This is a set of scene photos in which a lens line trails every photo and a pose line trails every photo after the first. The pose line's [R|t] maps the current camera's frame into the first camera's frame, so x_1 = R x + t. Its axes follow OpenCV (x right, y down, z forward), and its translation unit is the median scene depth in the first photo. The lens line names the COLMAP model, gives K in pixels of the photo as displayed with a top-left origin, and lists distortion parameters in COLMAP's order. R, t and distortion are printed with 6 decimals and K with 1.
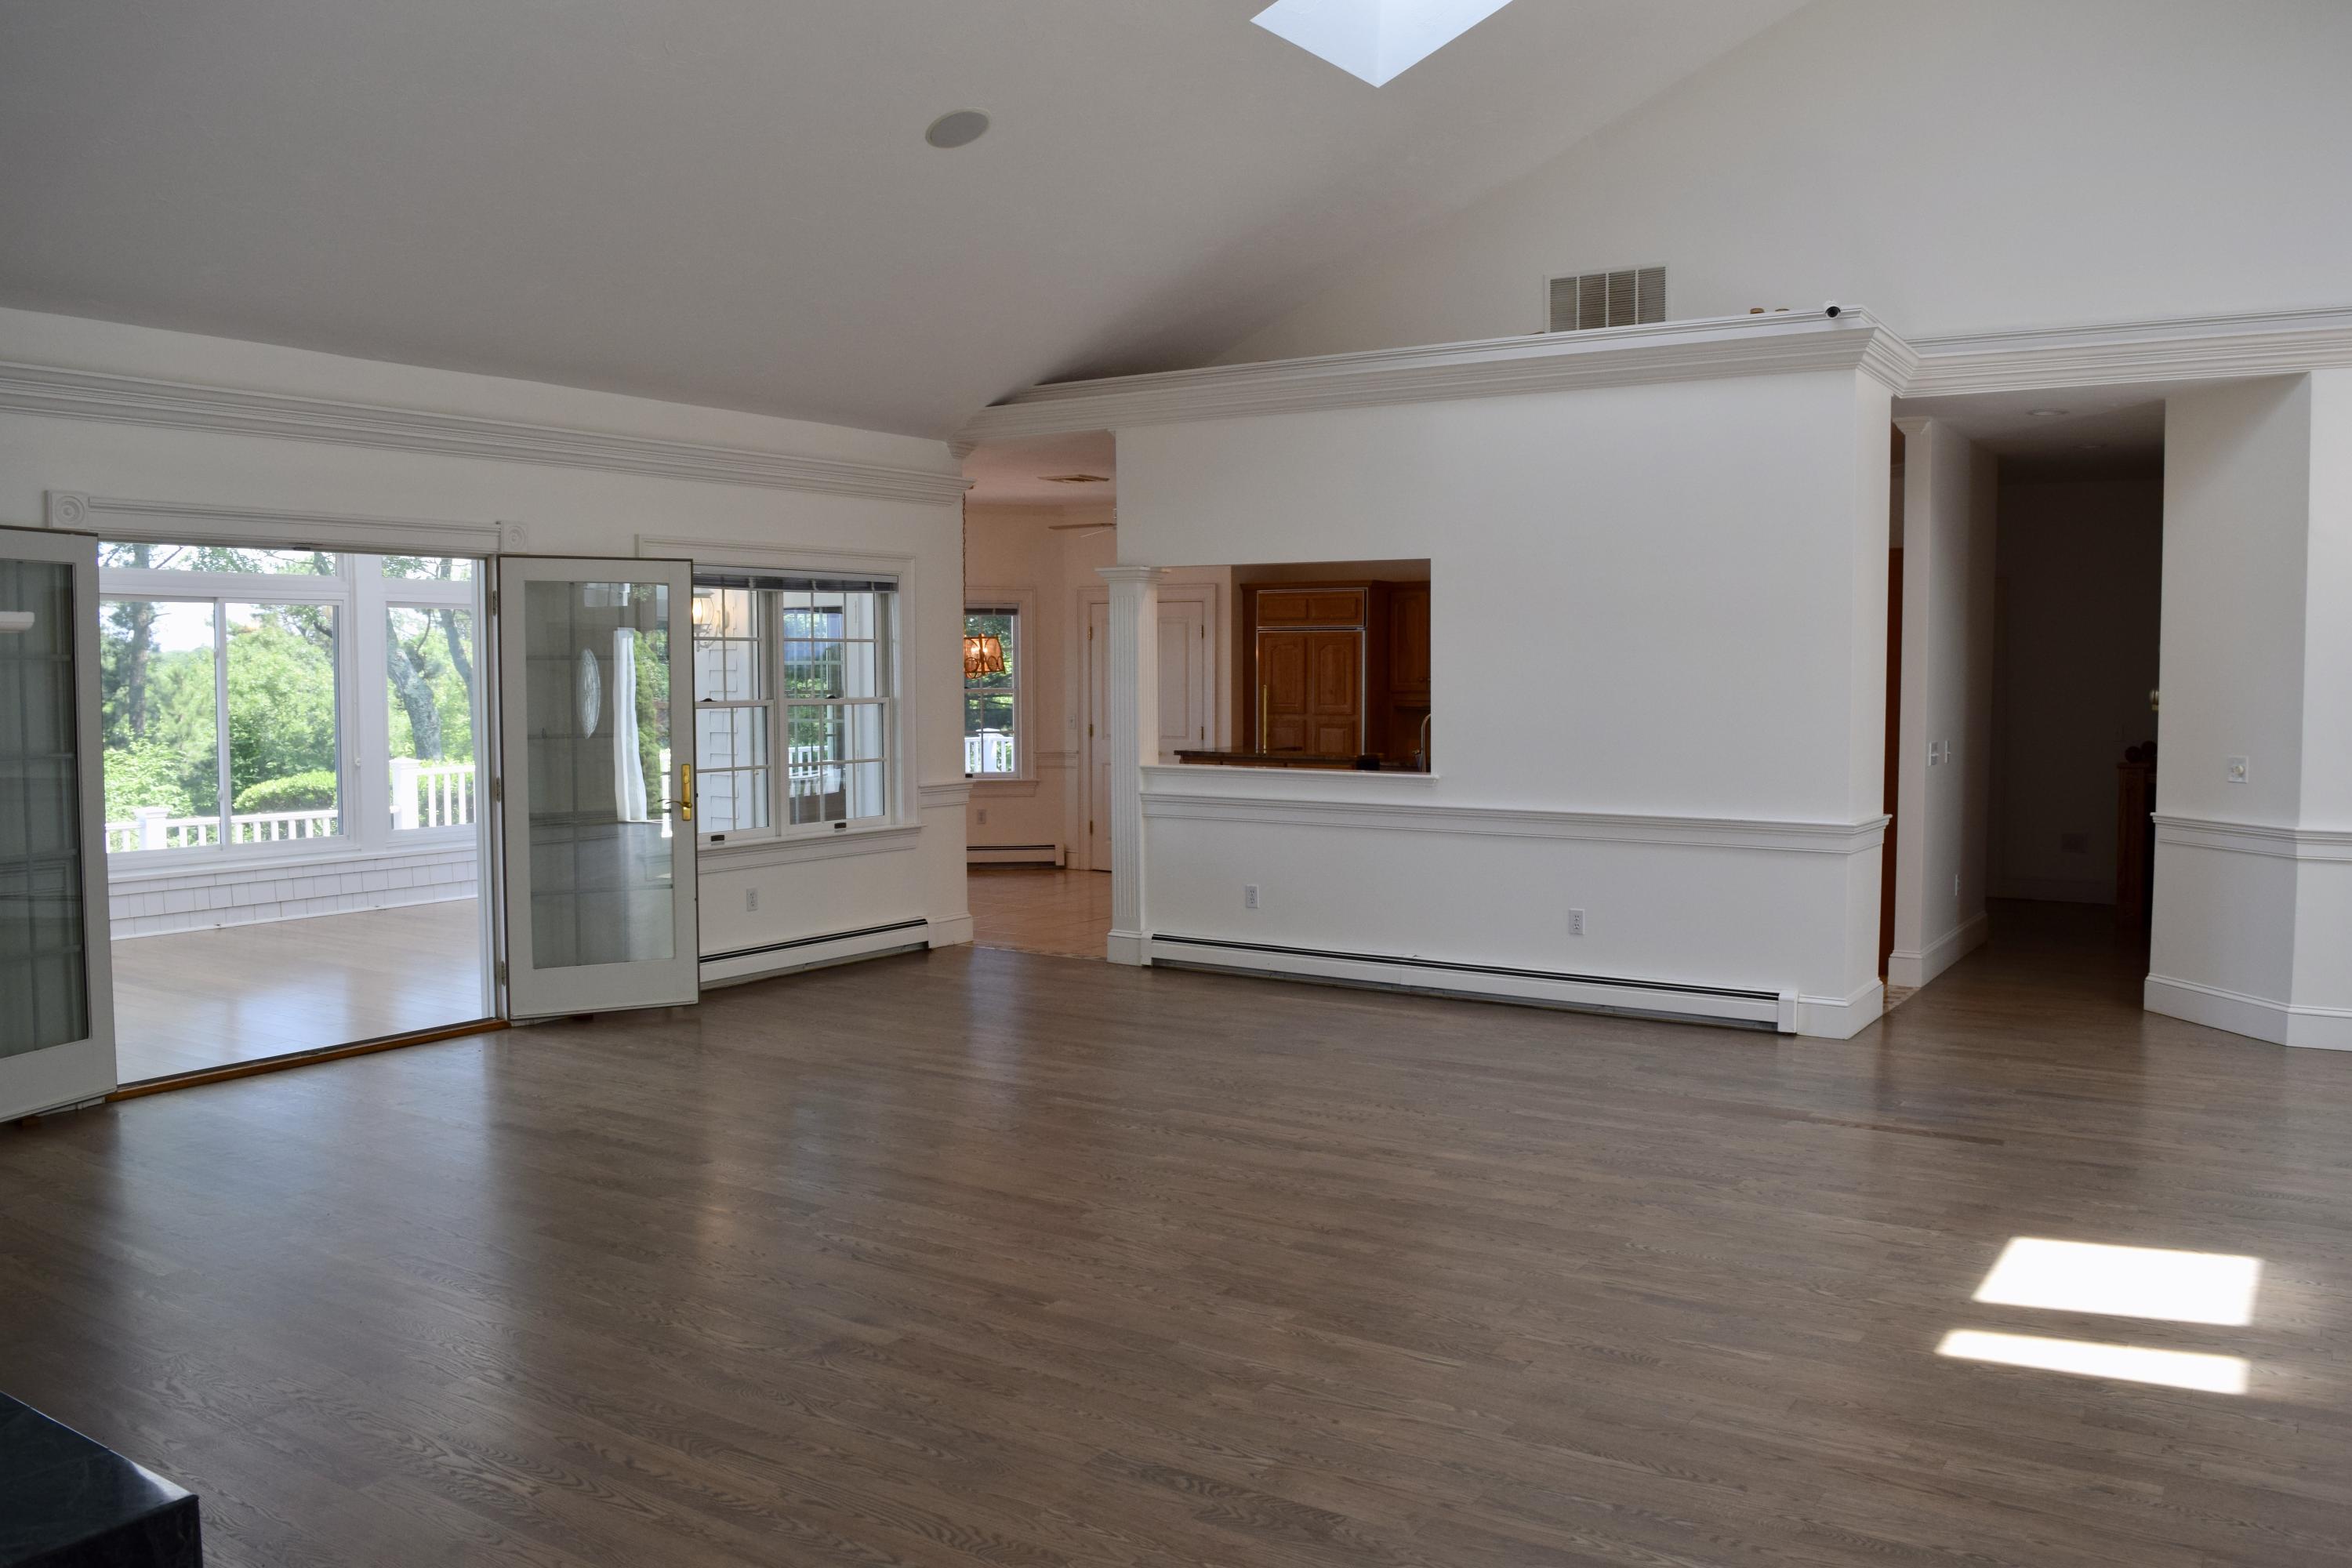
lens RADIAL K [[1828.6, 0, 1176.0], [0, 1828.6, 784.0], [0, 0, 1]] dist [-0.090965, 0.007844]
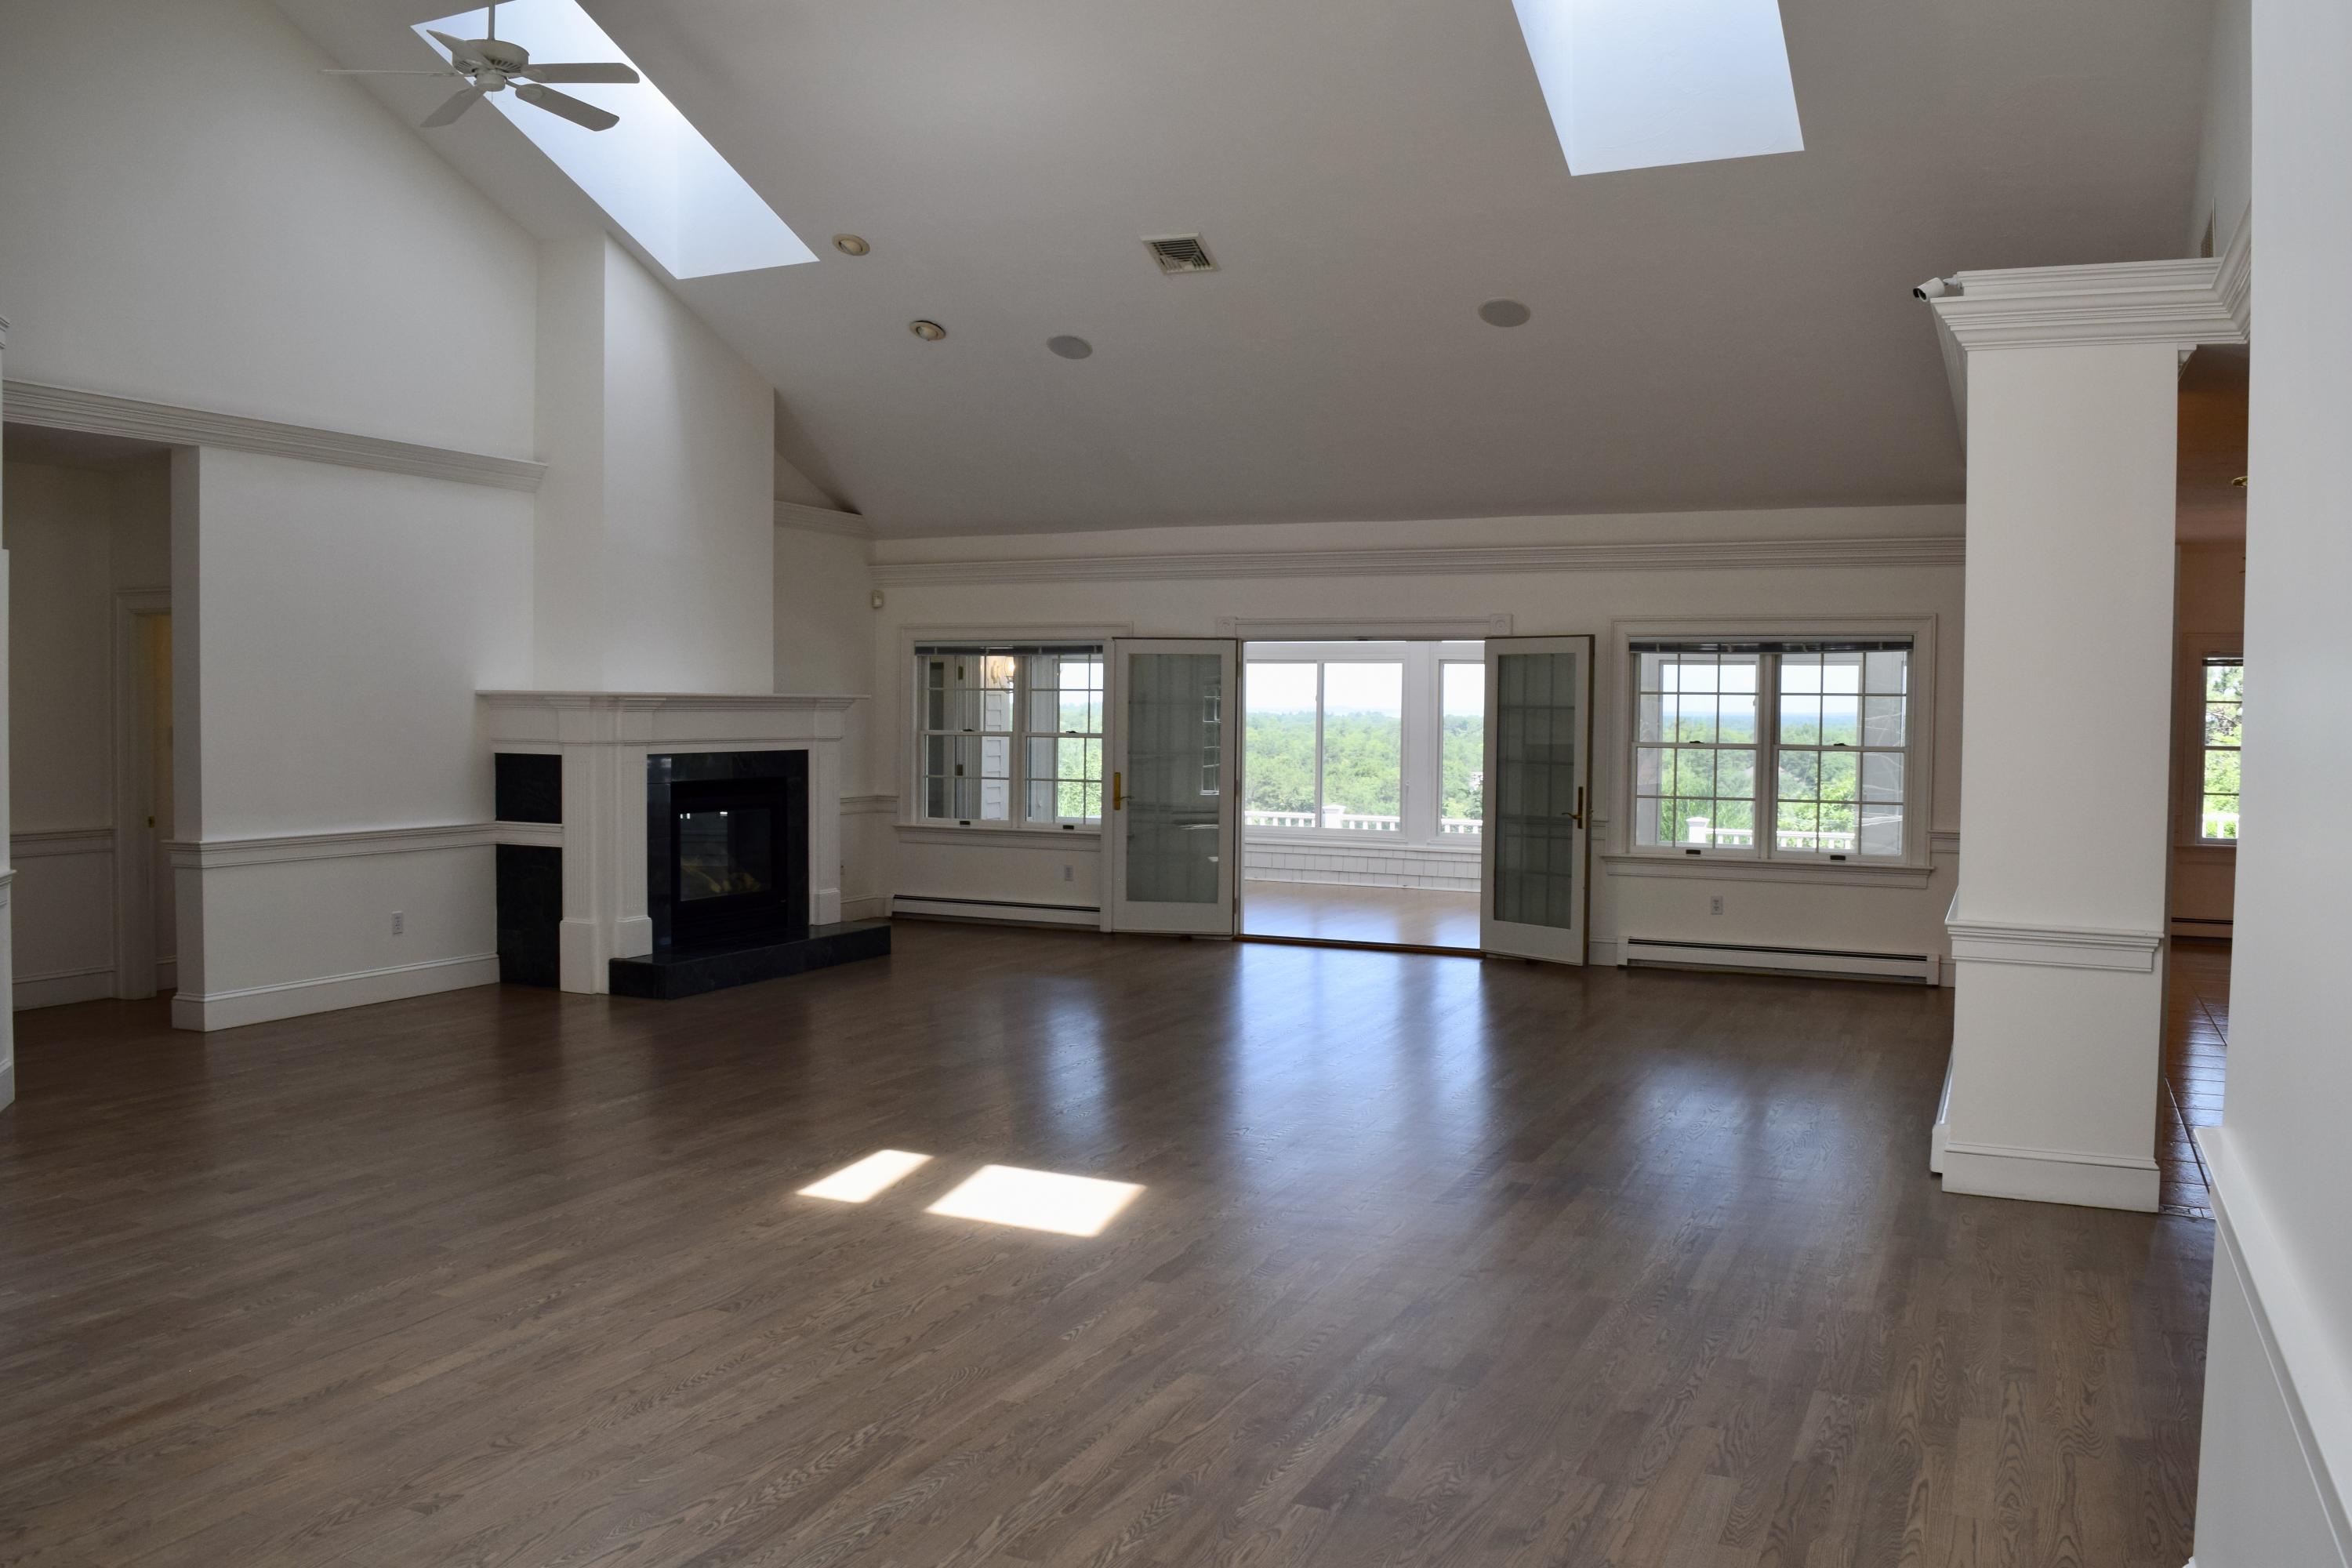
lens RADIAL K [[1828.6, 0, 1176.0], [0, 1828.6, 784.0], [0, 0, 1]] dist [-0.090965, 0.007844]
pose [[0.148778, 0.044261, -0.987880, 1.552114], [-0.072309, 0.996810, 0.033771, -0.055638], [0.986223, 0.066408, 0.151504, 0.755036]]
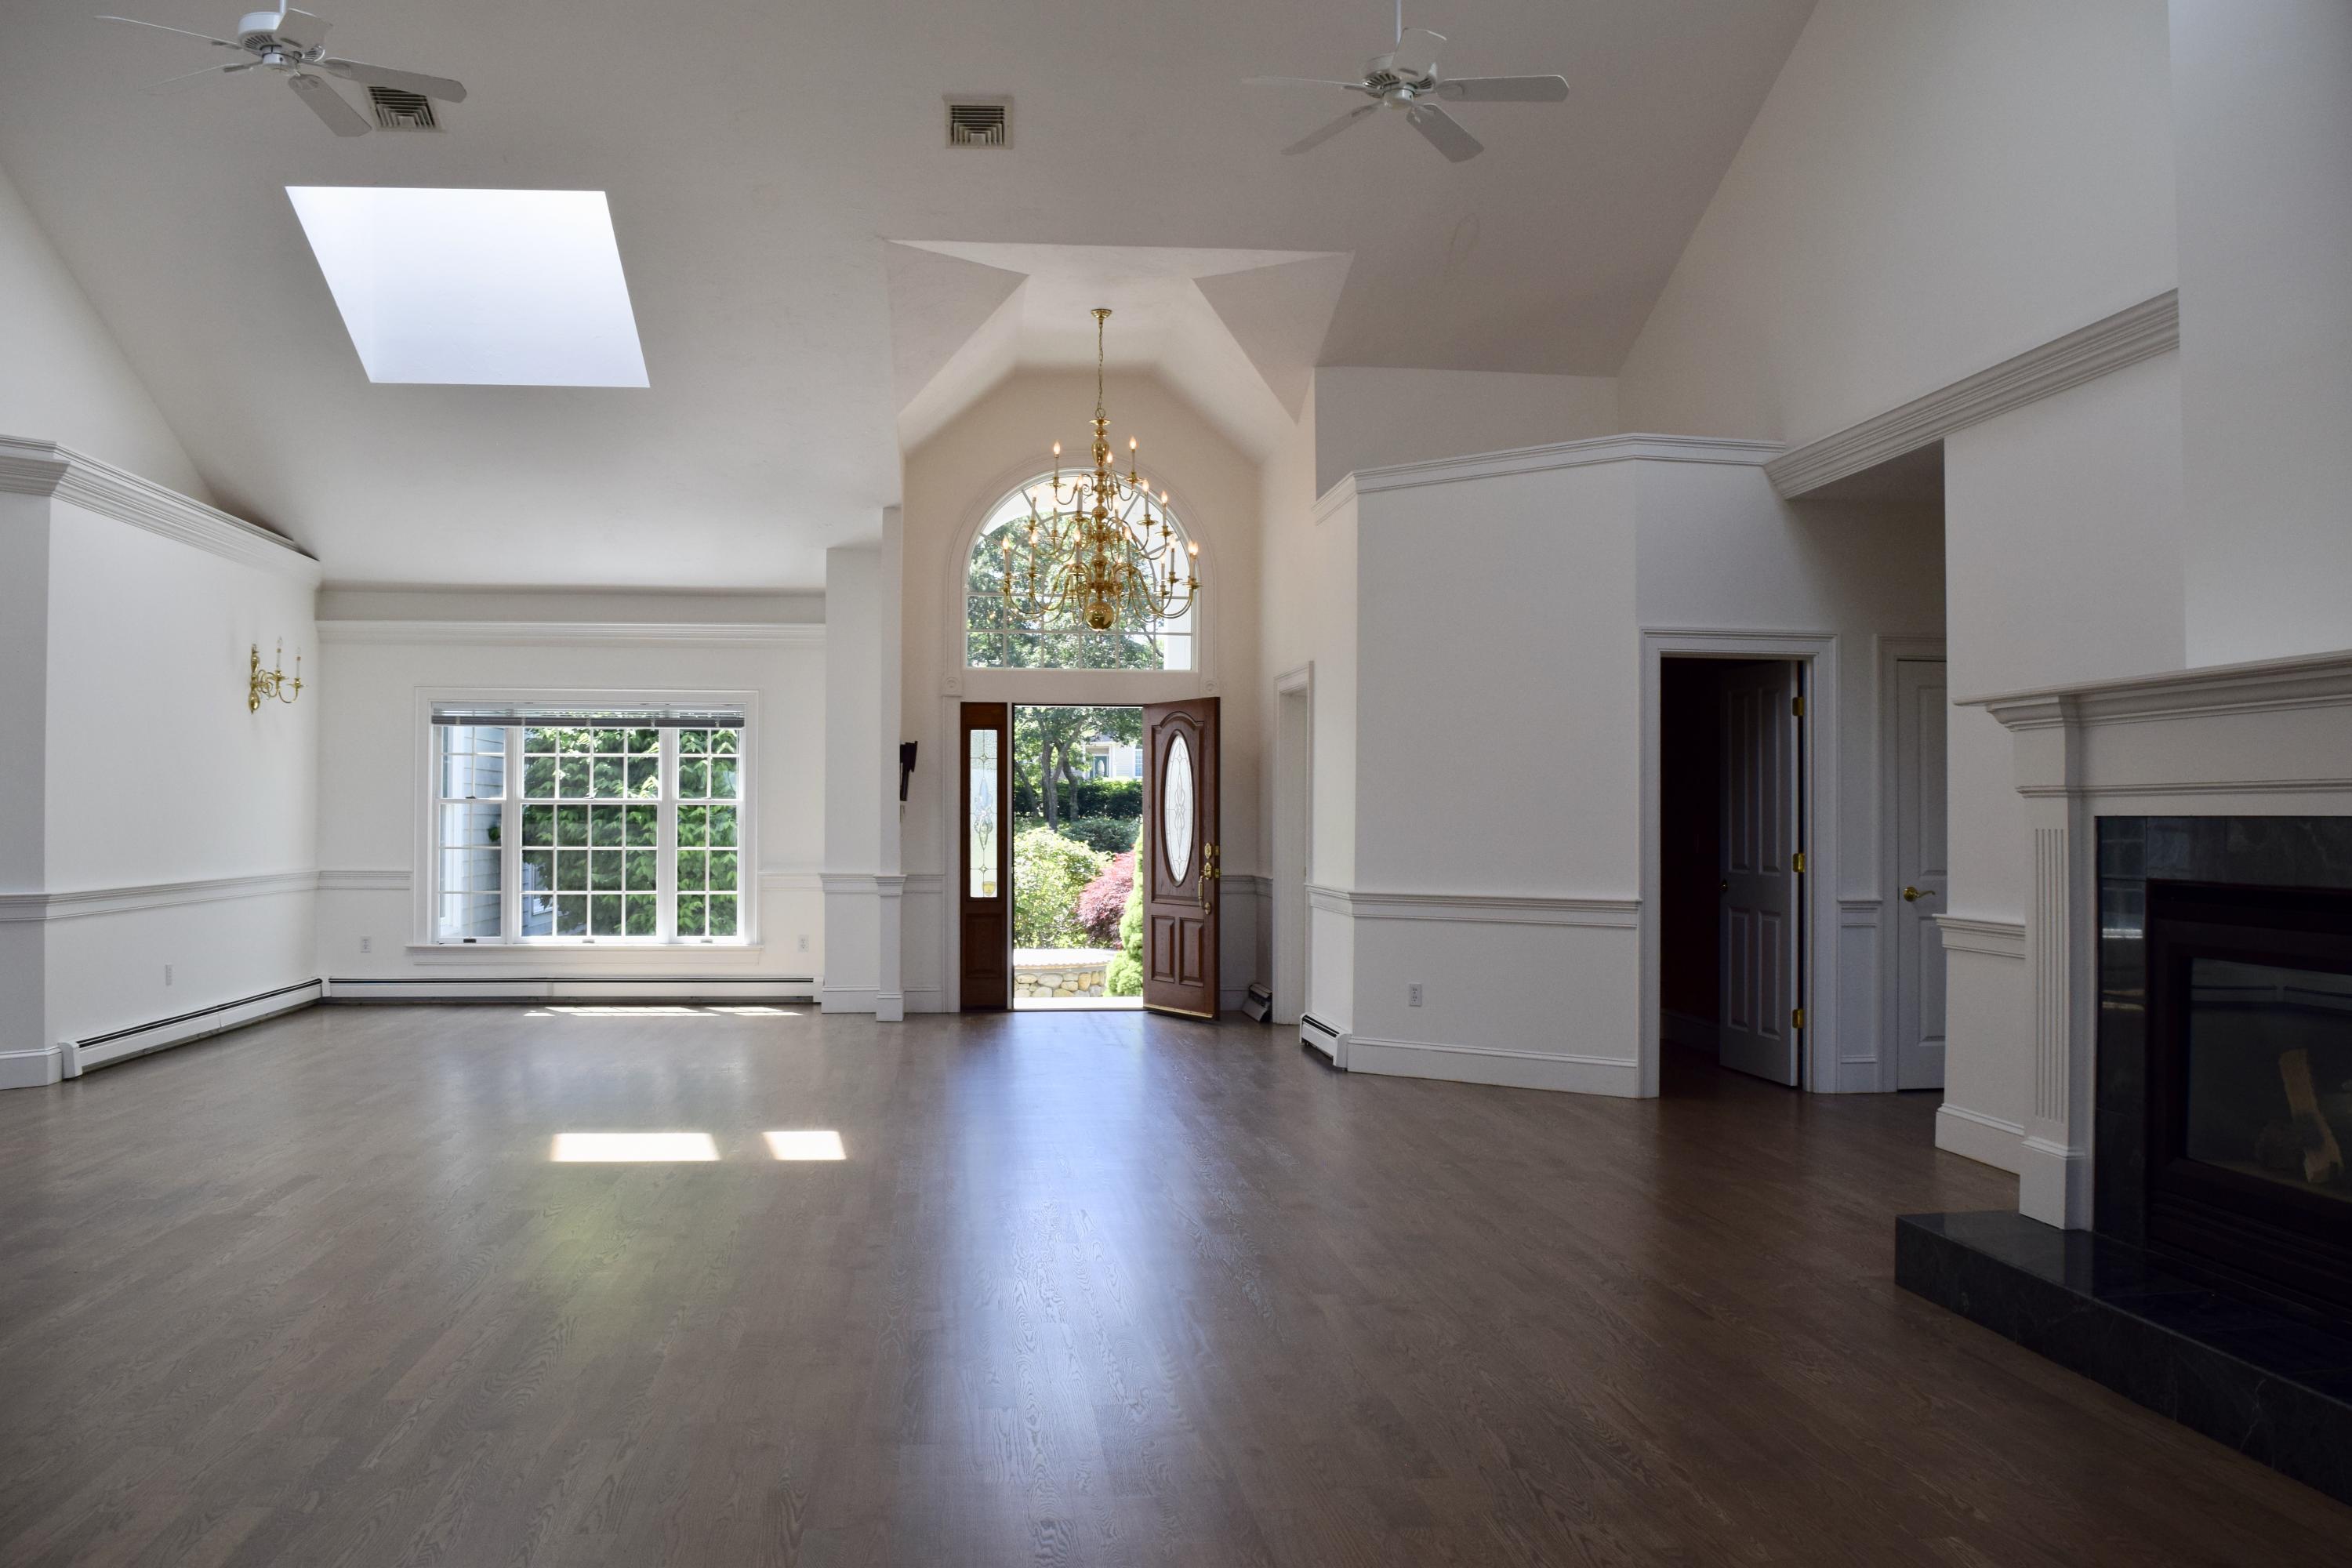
lens RADIAL K [[1828.6, 0, 1176.0], [0, 1828.6, 784.0], [0, 0, 1]] dist [-0.090965, 0.007844]
pose [[-0.649459, 0.013532, 0.760276, -0.769853], [0.046737, 0.998662, 0.022150, -0.039372], [-0.758959, 0.049919, -0.649222, 1.414190]]
